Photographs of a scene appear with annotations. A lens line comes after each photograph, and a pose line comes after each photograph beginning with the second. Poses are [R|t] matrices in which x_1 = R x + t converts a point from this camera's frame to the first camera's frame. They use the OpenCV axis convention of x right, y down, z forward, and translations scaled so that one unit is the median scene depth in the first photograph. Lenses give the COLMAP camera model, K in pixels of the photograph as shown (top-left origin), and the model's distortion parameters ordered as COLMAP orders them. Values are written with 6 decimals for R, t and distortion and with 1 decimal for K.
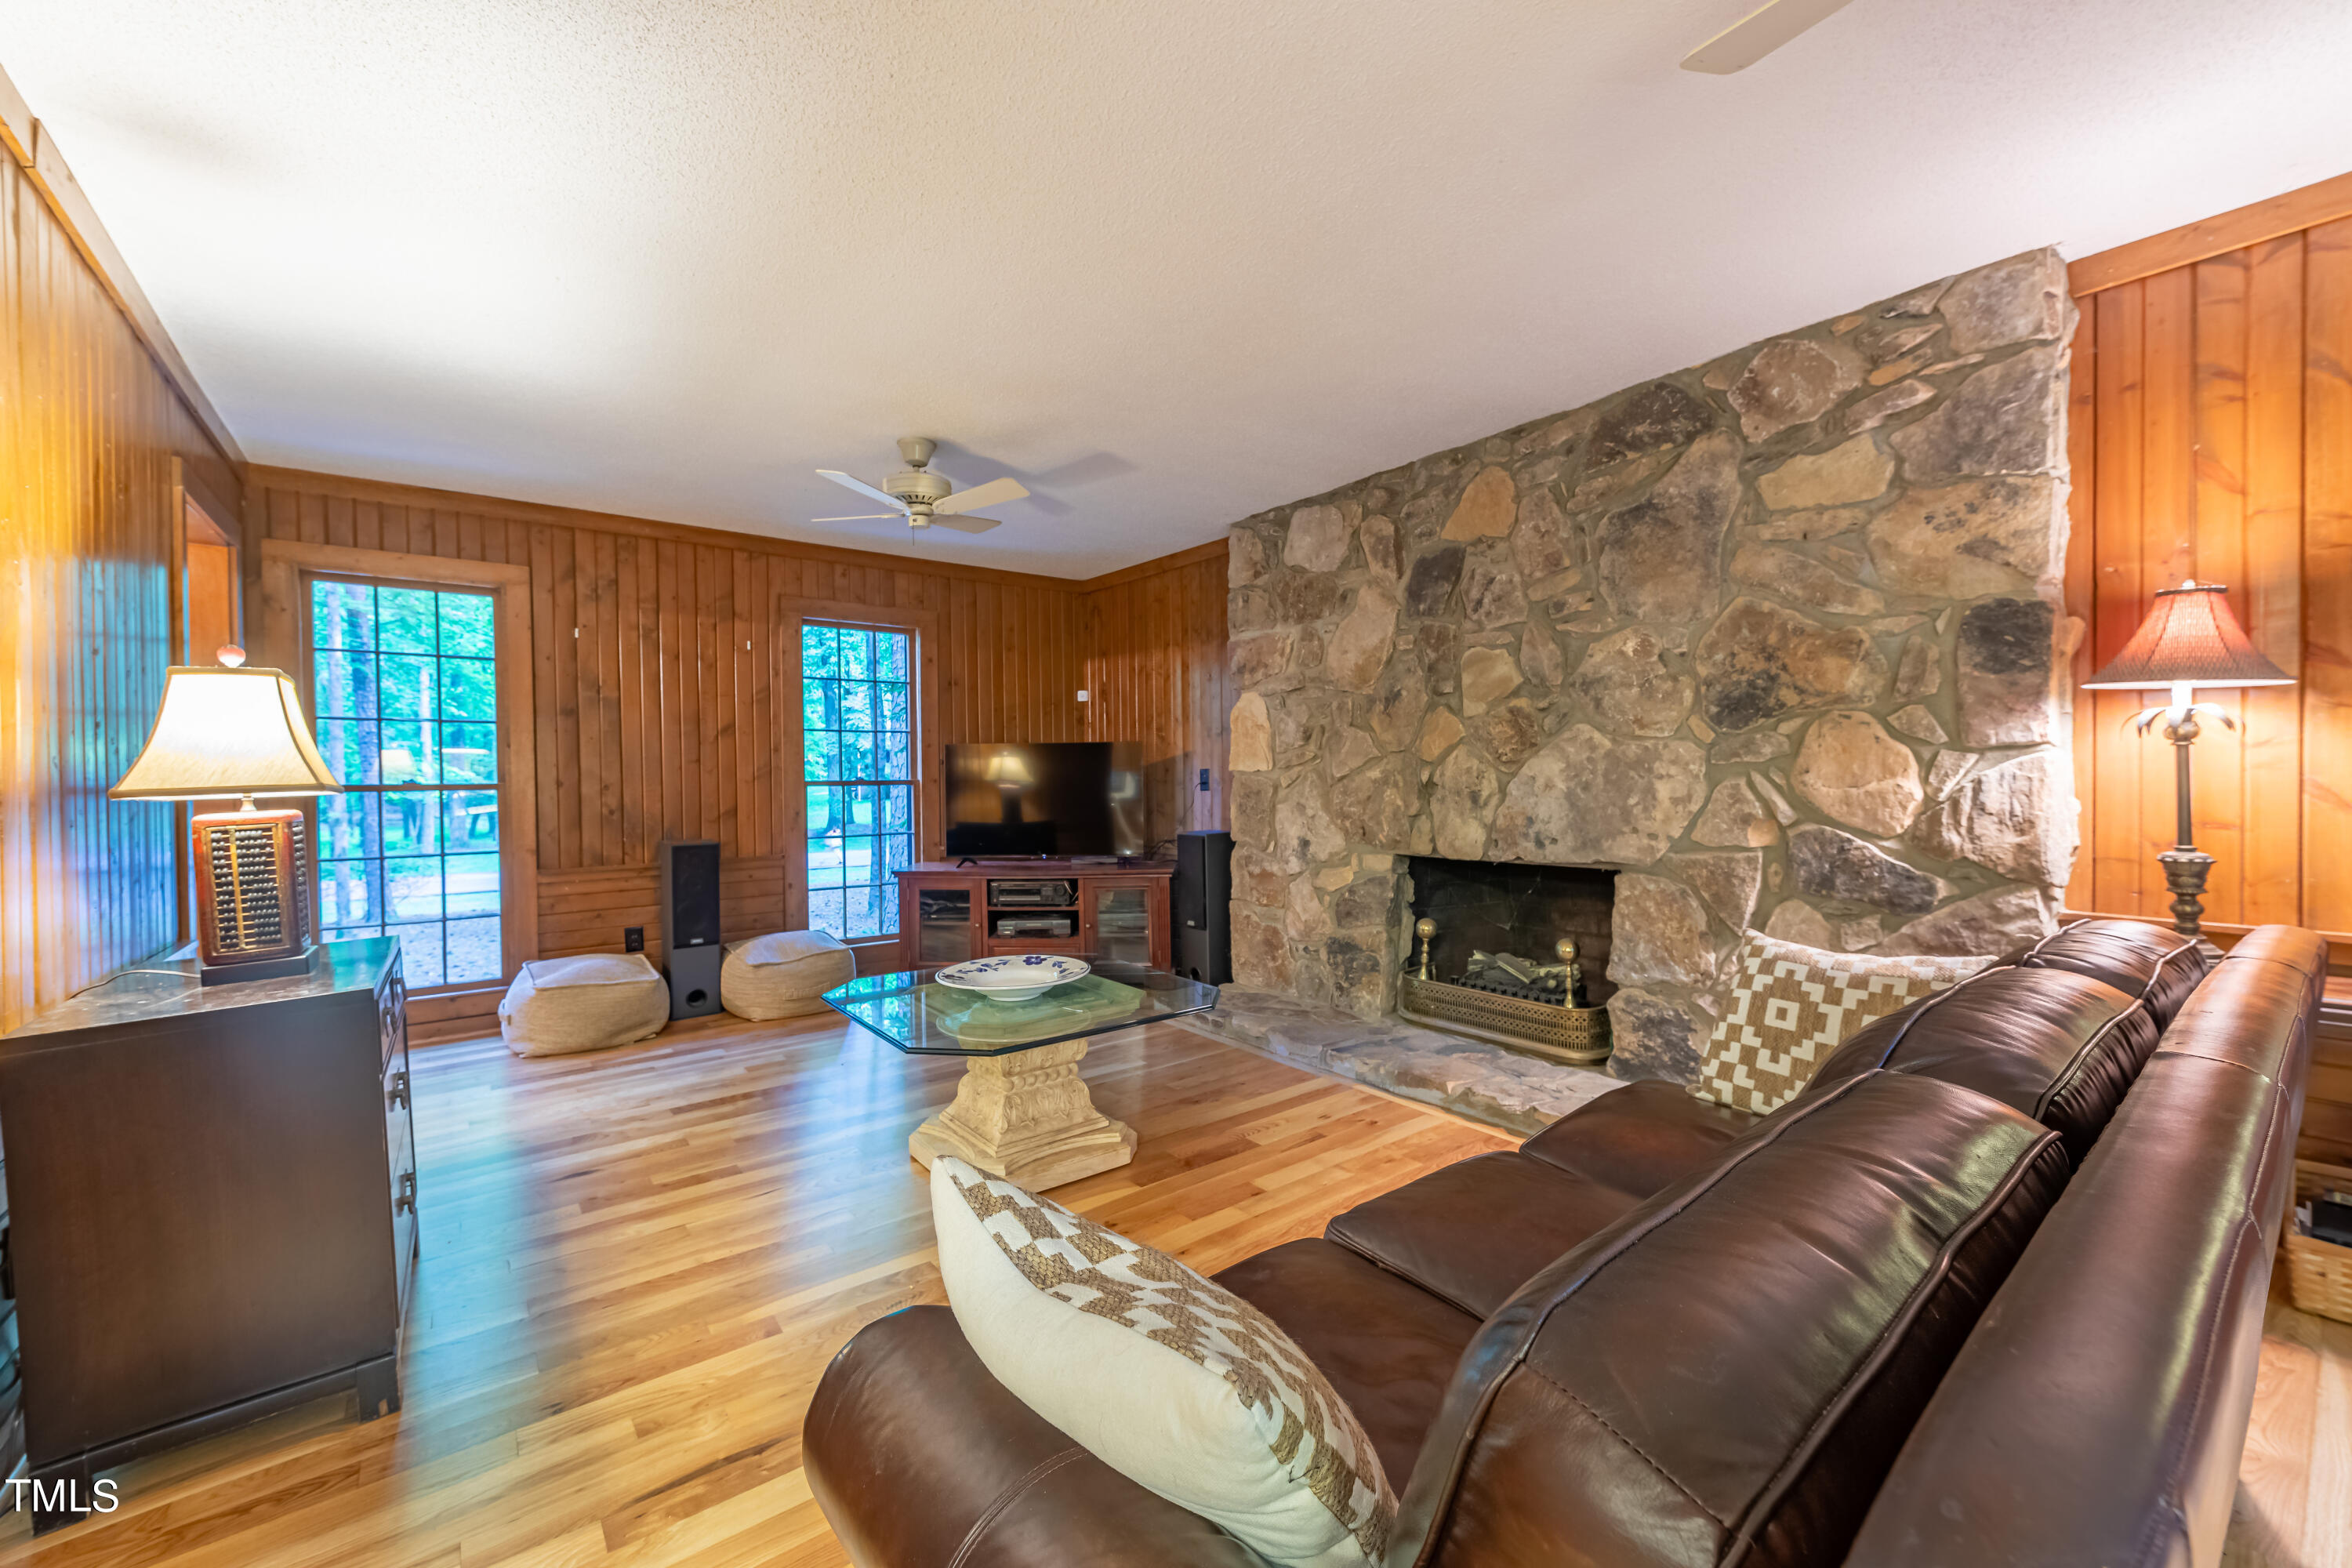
lens RADIAL K [[930.2, 0, 1172.0], [0, 930.2, 789.6], [0, 0, 1]] dist [0.010928, -0.000666]
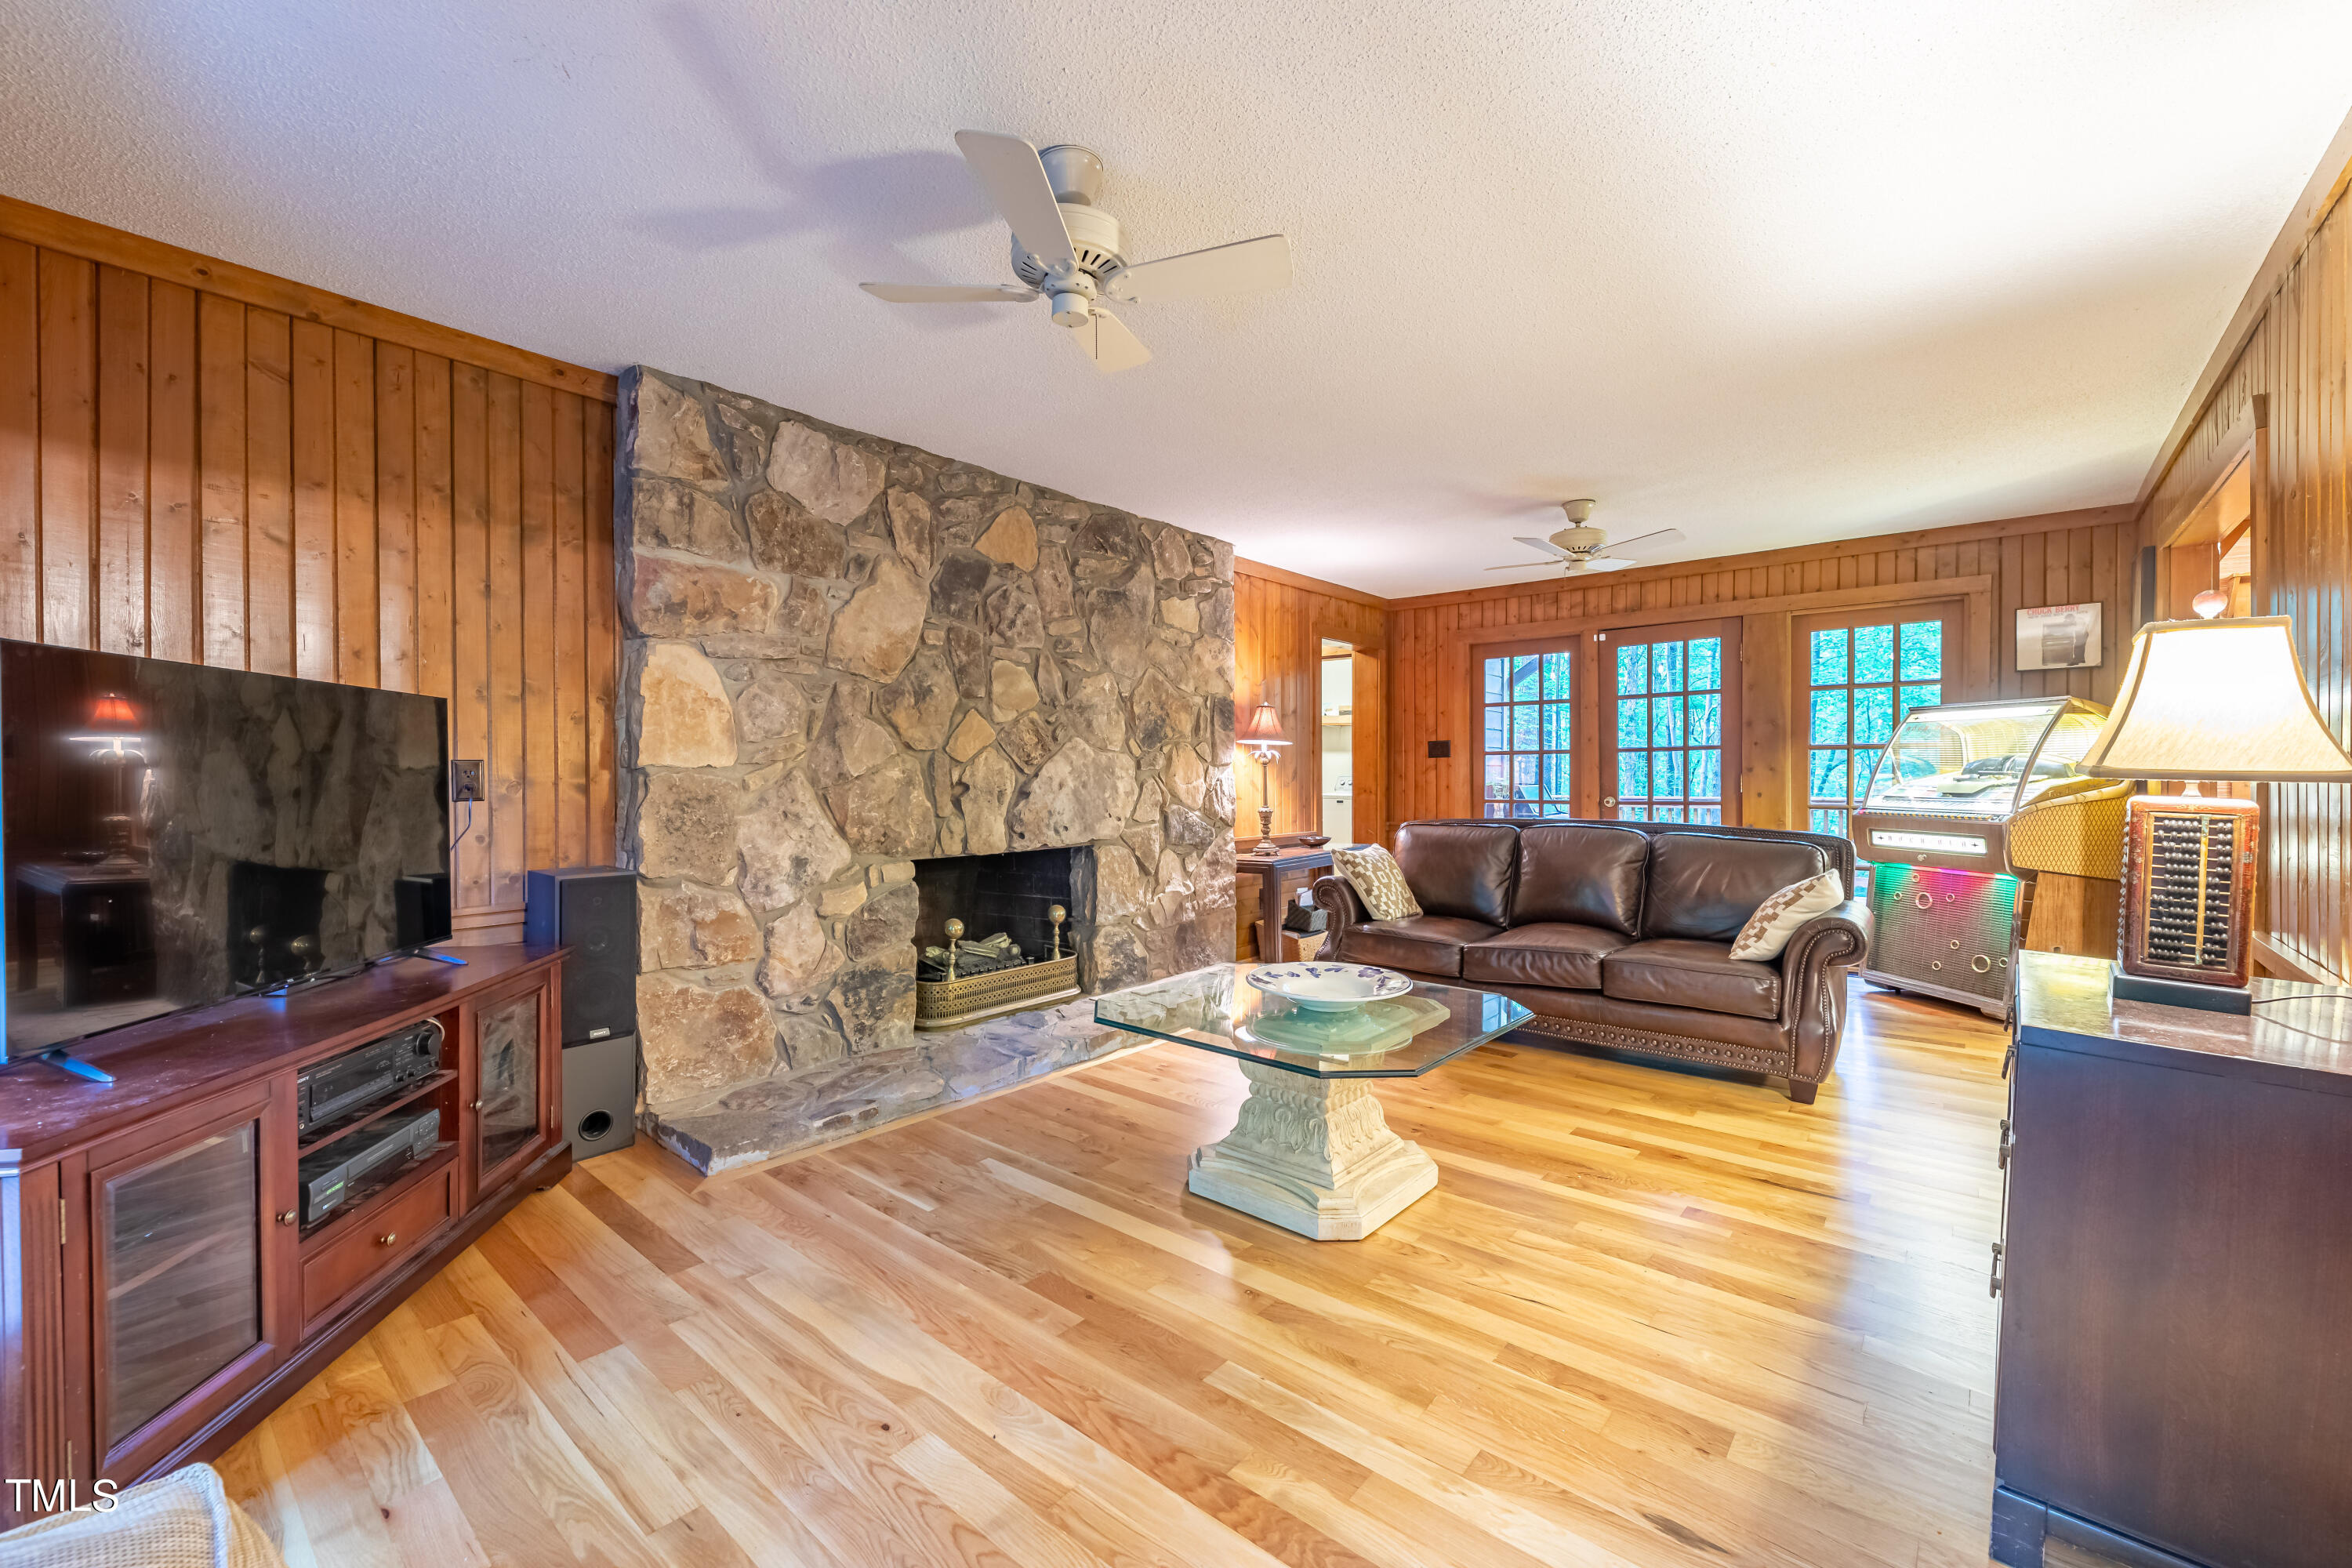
lens RADIAL K [[941.4, 0, 1174.0], [0, 941.4, 790.7], [0, 0, 1]] dist [-0.008699, -0.000071]
pose [[-0.199091, -0.003115, 0.979976, -0.790272], [0.017554, 0.999823, 0.006744, -0.001844], [-0.979824, 0.018545, -0.199001, 1.001054]]
